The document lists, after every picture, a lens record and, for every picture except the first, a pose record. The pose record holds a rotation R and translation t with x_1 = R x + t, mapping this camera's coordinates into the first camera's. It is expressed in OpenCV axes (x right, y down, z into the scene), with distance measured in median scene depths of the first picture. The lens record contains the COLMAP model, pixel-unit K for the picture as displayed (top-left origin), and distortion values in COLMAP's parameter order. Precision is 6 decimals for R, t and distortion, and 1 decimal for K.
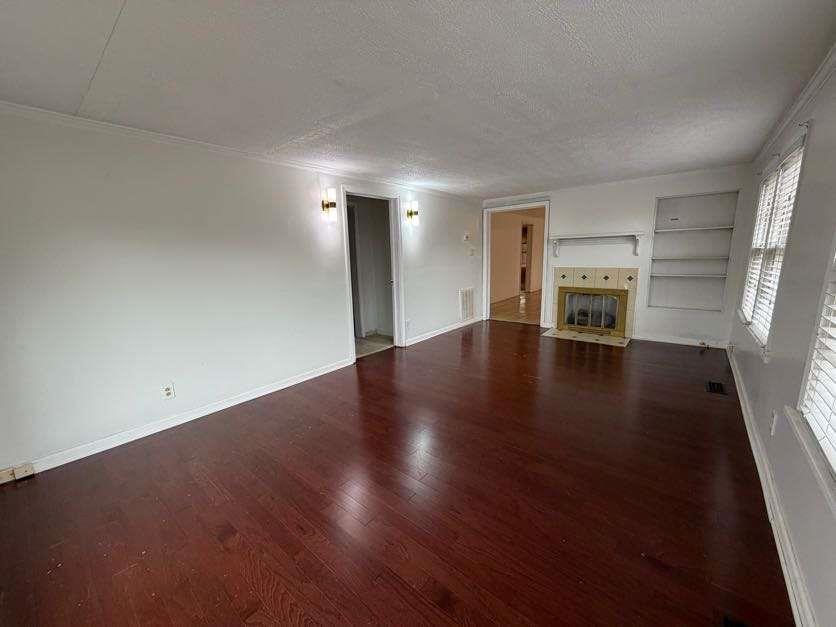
lens RADIAL K [[331.0, 0, 414.8], [0, 331.0, 314.0], [0, 0, 1]] dist [-0.000770, -0.000212]
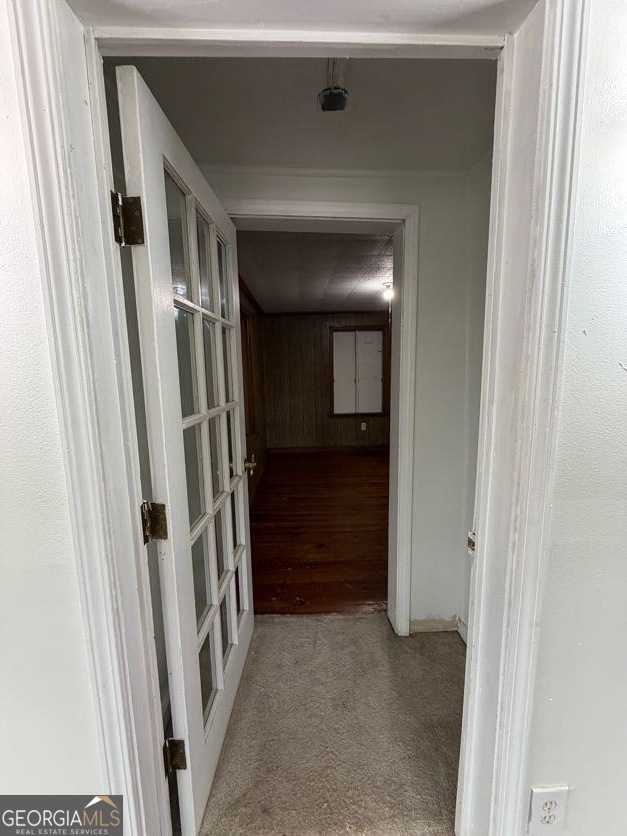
lens RADIAL K [[331.0, 0, 312.3], [0, 331.0, 412.7], [0, 0, 1]] dist [-0.000770, -0.000212]
pose [[0.670832, 0.120184, -0.731806, -0.002407], [-0.148140, 0.988610, 0.026562, -0.158458], [0.726663, 0.090591, 0.680995, 0.797029]]
